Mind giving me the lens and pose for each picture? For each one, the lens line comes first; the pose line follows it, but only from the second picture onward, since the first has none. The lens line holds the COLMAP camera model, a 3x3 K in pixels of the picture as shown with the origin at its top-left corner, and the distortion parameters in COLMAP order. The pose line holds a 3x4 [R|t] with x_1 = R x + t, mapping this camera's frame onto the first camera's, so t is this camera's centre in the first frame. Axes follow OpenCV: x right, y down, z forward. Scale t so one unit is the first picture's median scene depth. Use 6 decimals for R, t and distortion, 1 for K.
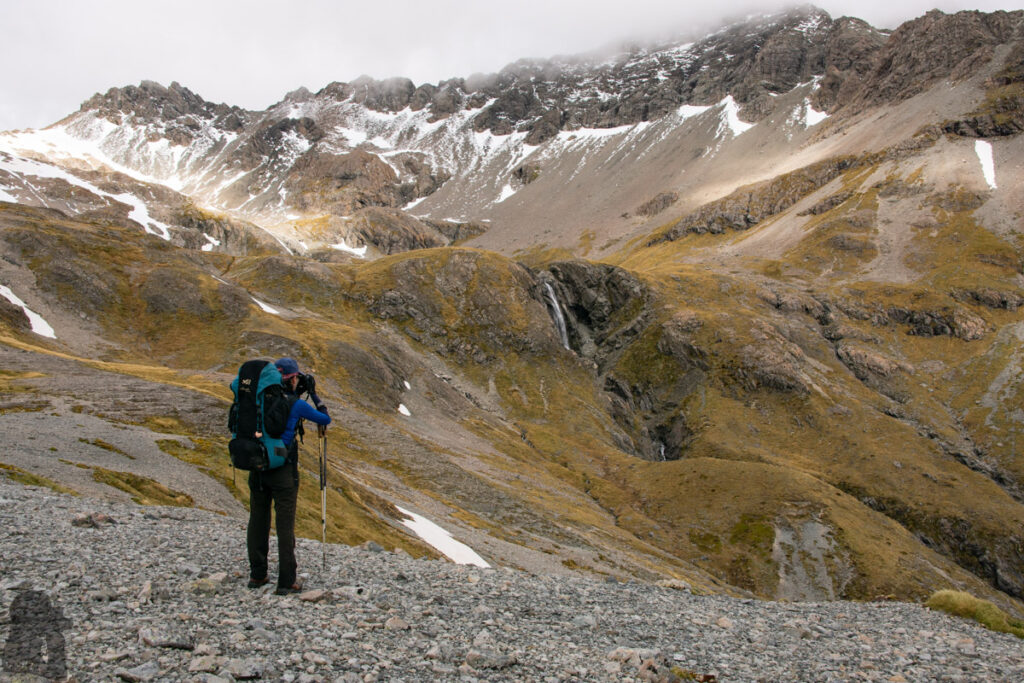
lens RADIAL K [[1034.2, 0, 509.1], [0, 1034.2, 346.4], [0, 0, 1]] dist [-0.058289, 0.119925]
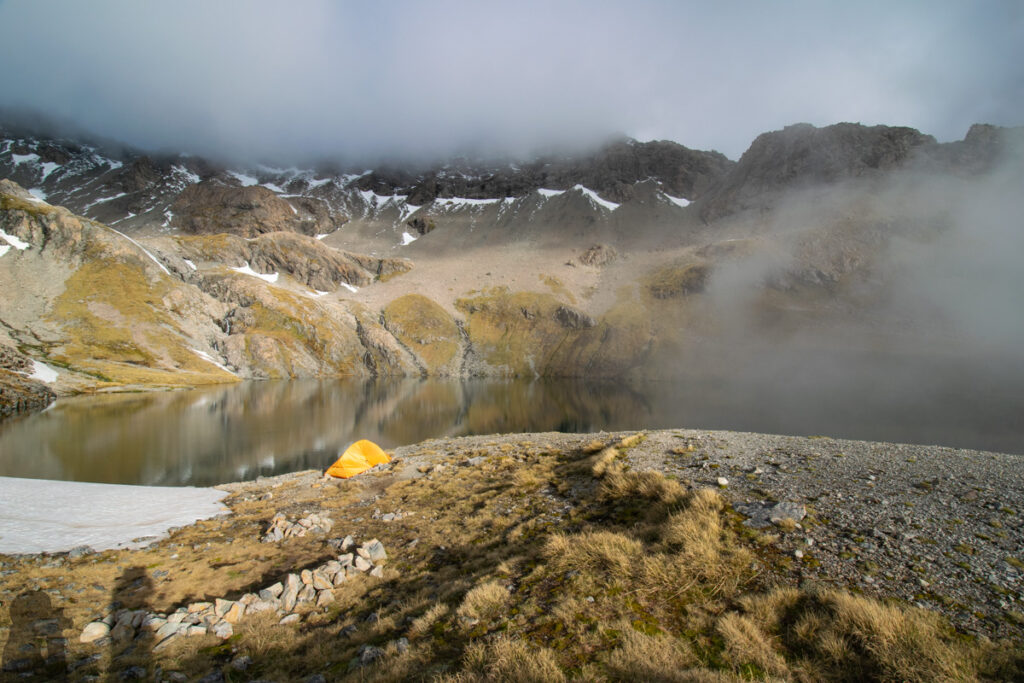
lens RADIAL K [[446.3, 0, 520.3], [0, 446.3, 352.3], [0, 0, 1]] dist [0.014040, -0.019560]
pose [[0.908164, 0.014106, 0.418377, -0.089568], [-0.030701, 0.998985, 0.032960, -0.040008], [-0.417488, -0.042777, 0.907675, 0.463940]]
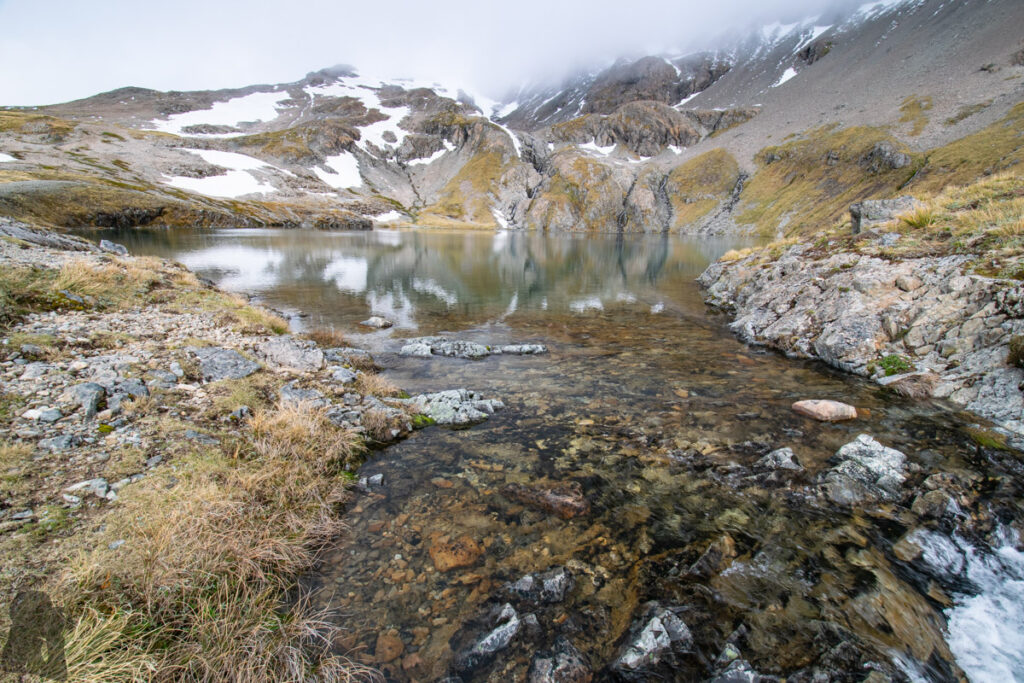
lens RADIAL K [[446.3, 0, 520.3], [0, 446.3, 352.3], [0, 0, 1]] dist [0.014040, -0.019560]
pose [[0.879246, 0.145135, -0.453721, 0.004213], [0.004675, 0.949783, 0.312874, -0.034299], [0.476345, -0.277214, 0.834415, 0.443050]]
